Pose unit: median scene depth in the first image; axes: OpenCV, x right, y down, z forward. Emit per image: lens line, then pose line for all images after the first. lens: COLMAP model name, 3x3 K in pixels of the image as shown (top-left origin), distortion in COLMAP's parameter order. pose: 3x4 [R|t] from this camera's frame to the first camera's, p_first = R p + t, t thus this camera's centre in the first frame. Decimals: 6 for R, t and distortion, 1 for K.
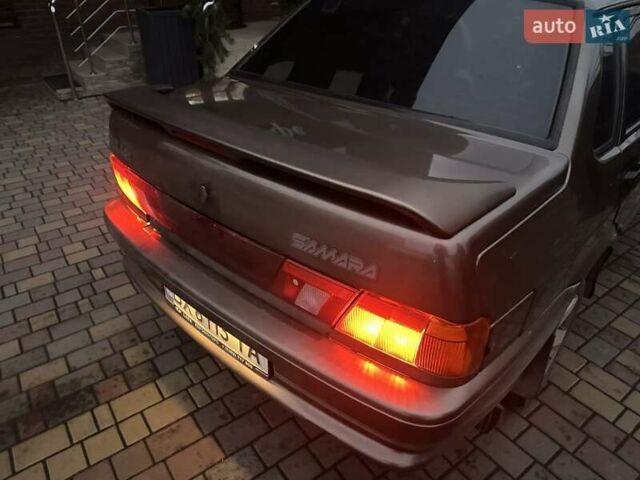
lens RADIAL K [[463.6, 0, 327.1], [0, 463.6, 242.0], [0, 0, 1]] dist [-0.022592, 0.003490]
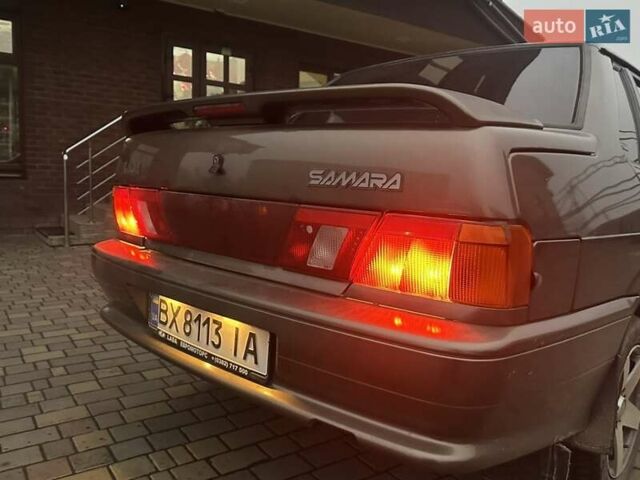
lens RADIAL K [[522.3, 0, 323.1], [0, 522.3, 239.9], [0, 0, 1]] dist [0.132861, -0.223193]
pose [[0.999317, 0.029573, -0.022138, -0.008612], [-0.036102, 0.908874, -0.415506, 0.238312], [0.007833, 0.416022, 0.909321, 0.039280]]
